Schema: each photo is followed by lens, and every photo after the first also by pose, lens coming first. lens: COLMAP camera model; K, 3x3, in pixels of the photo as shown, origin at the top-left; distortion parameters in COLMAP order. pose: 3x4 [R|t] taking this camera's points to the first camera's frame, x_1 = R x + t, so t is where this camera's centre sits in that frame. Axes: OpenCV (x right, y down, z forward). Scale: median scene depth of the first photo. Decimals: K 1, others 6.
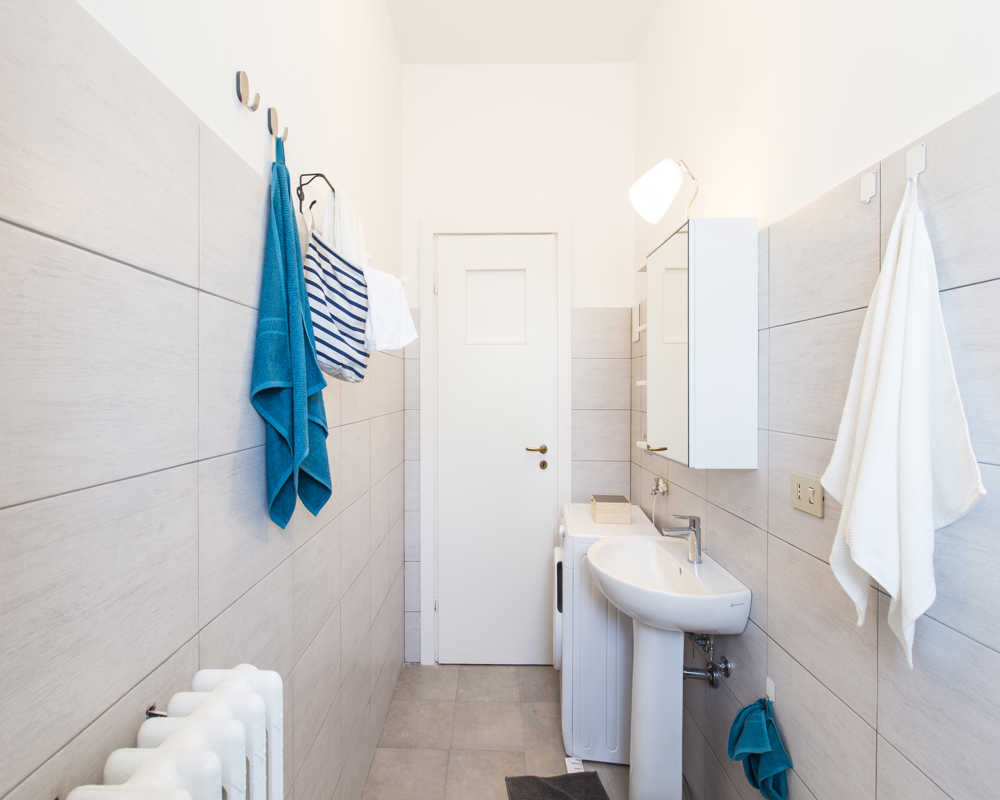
lens RADIAL K [[442.8, 0, 499.1], [0, 442.8, 393.4], [0, 0, 1]] dist [0.001000, 0.000348]
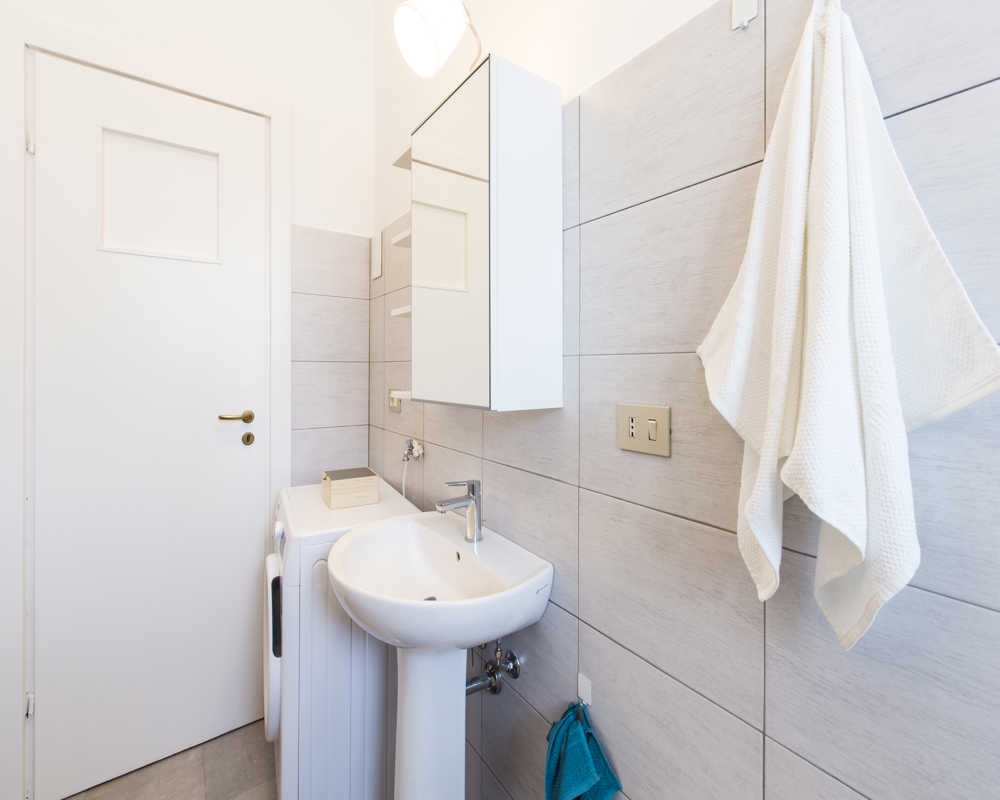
lens RADIAL K [[442.7, 0, 496.2], [0, 442.7, 365.2], [0, 0, 1]] dist [0.000046, 0.000589]
pose [[0.817952, 0.000815, 0.575286, 0.030044], [-0.000168, 0.999999, -0.001178, 0.076119], [-0.575287, 0.000867, 0.817951, 0.336086]]
